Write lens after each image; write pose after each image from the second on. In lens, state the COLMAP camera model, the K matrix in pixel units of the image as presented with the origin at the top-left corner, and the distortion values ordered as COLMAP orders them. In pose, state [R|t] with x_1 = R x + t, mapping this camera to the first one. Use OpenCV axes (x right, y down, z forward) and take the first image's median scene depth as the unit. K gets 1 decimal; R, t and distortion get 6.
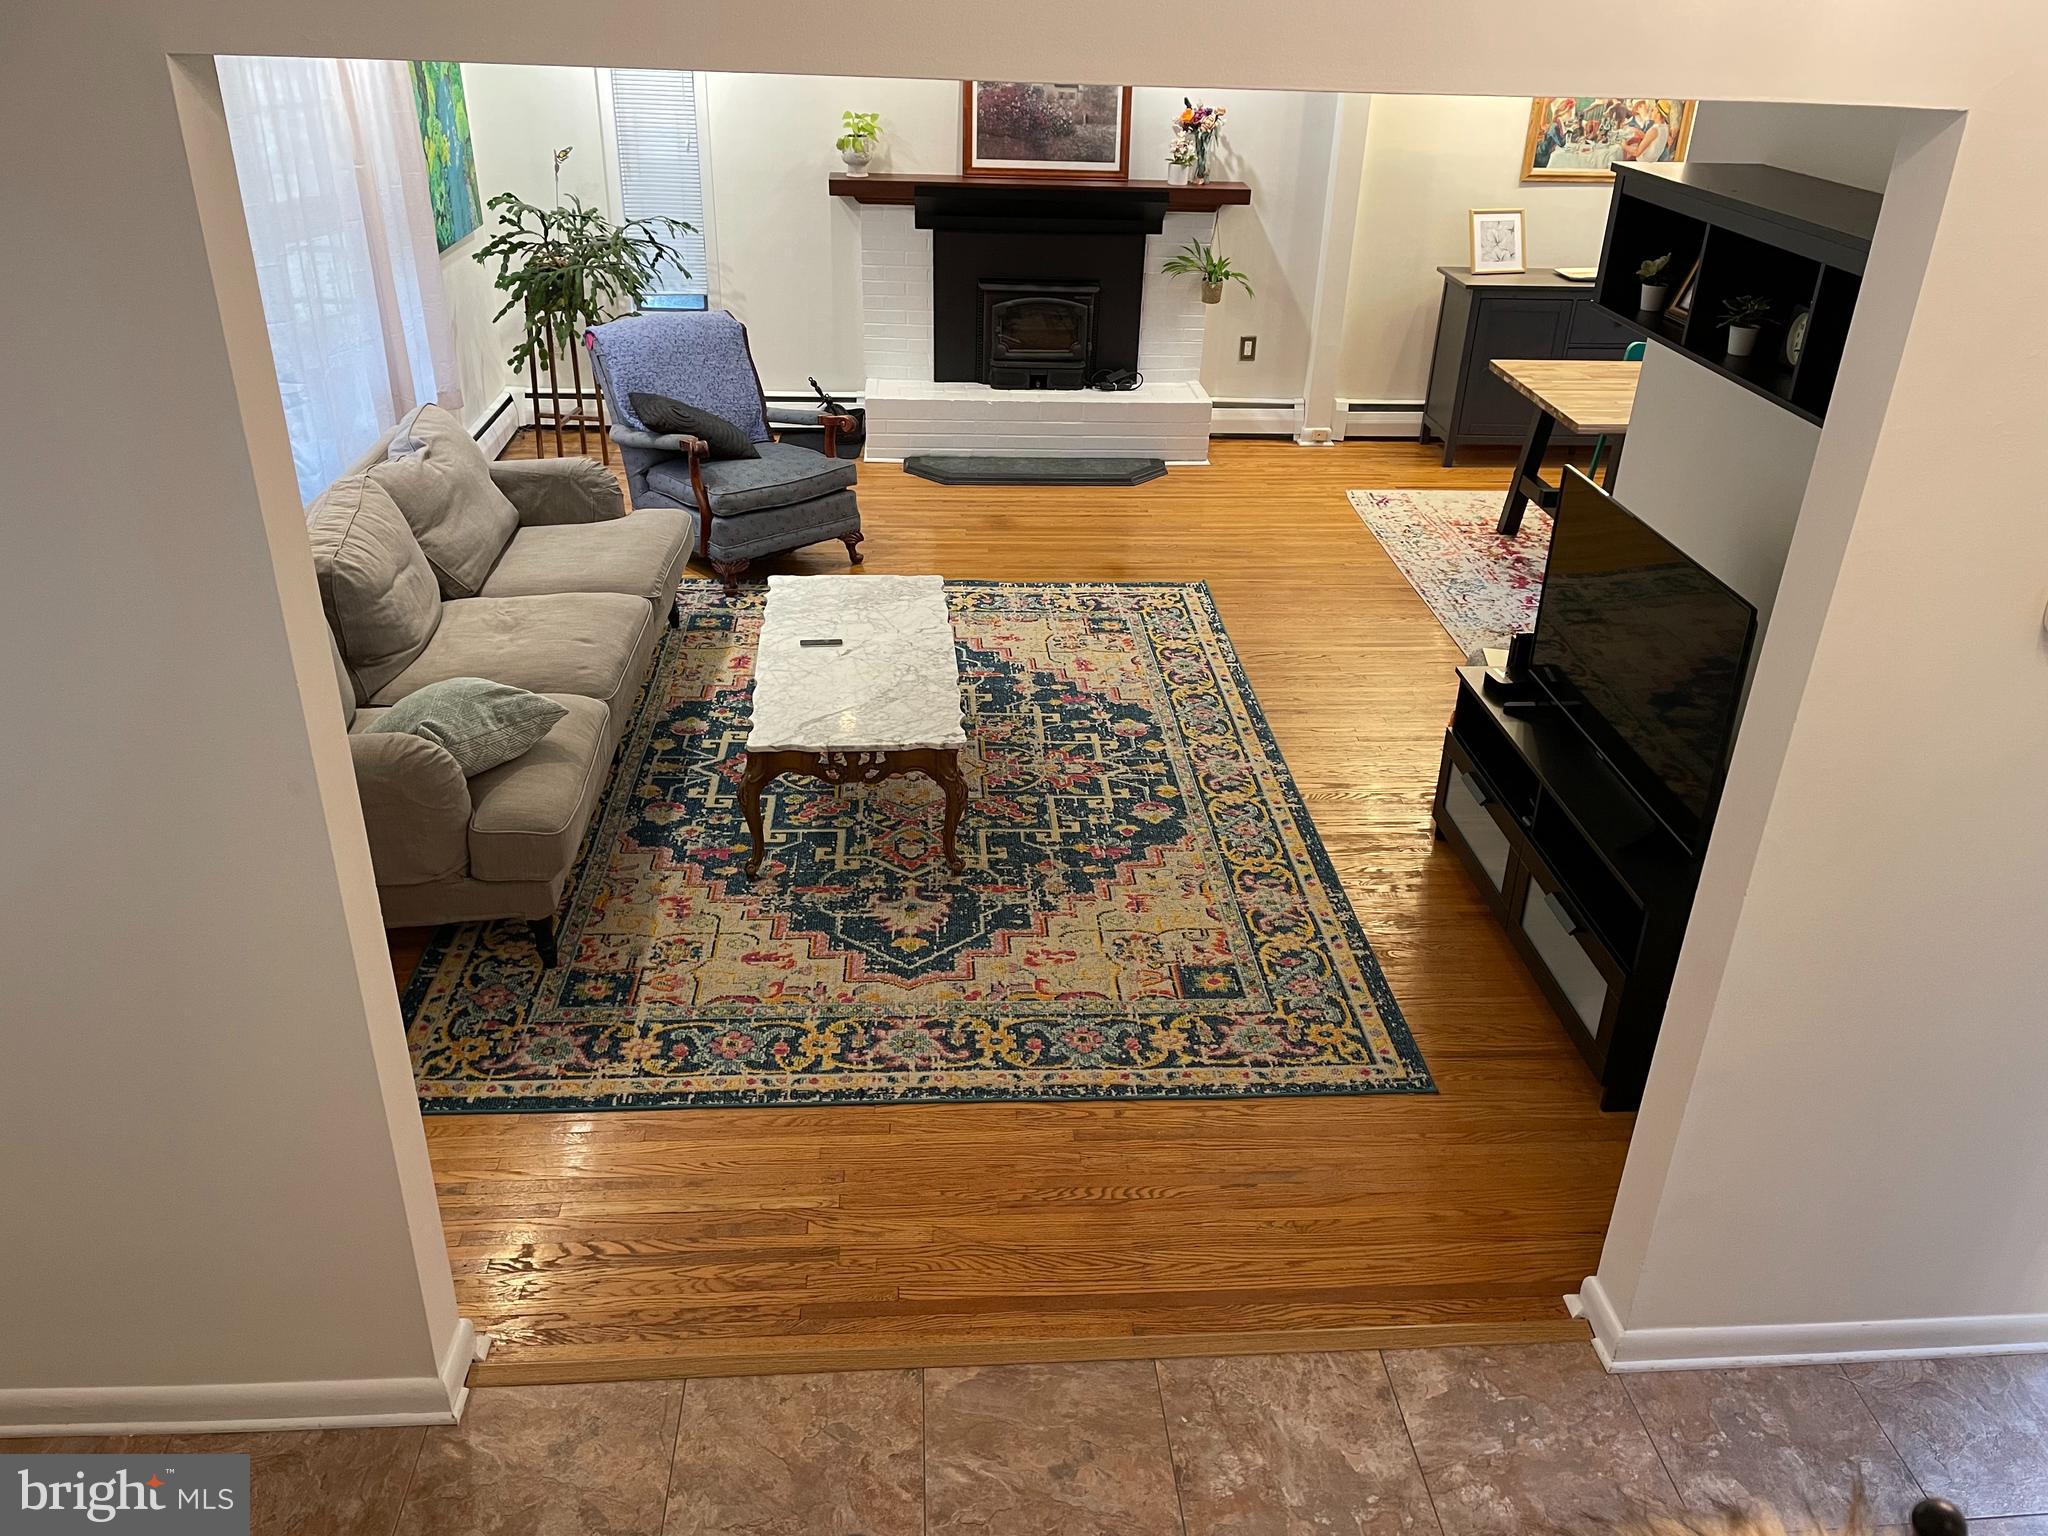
lens RADIAL K [[1562.5, 0, 1043.0], [0, 1562.5, 784.4], [0, 0, 1]] dist [0.097271, -0.125847]
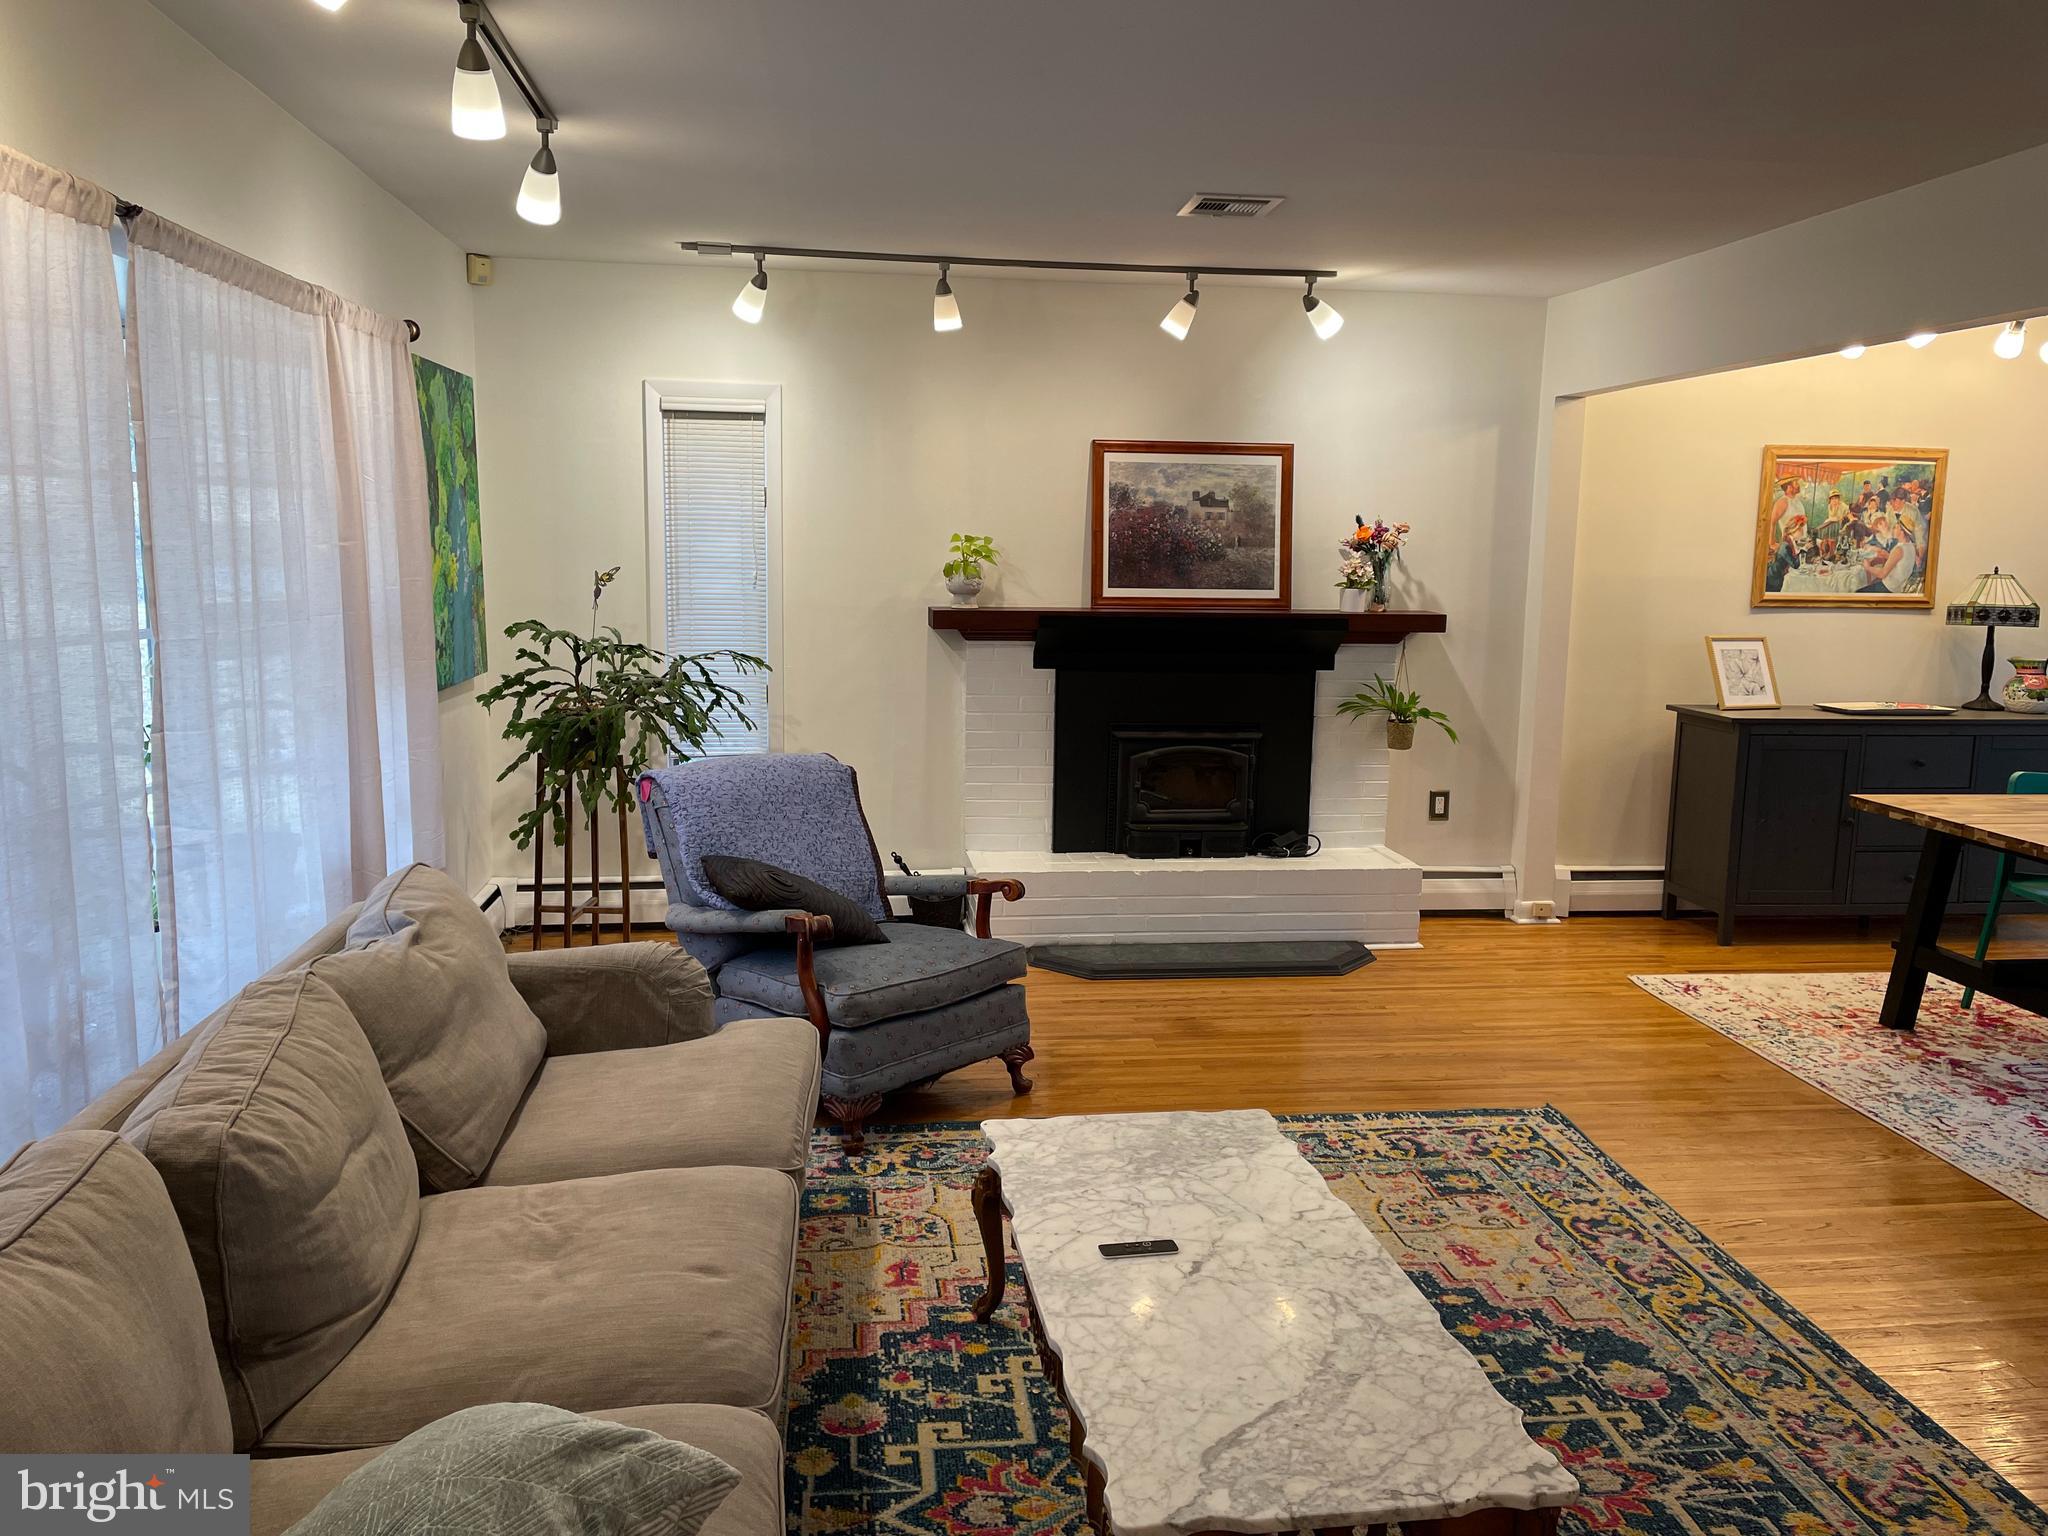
lens RADIAL K [[1562.5, 0, 1030.0], [0, 1562.5, 747.6], [0, 0, 1]] dist [0.097271, -0.125847]
pose [[0.998464, -0.023077, 0.050379, -0.140985], [0.039088, 0.937742, -0.345126, -0.046814], [-0.039278, 0.346565, 0.937203, 0.310714]]
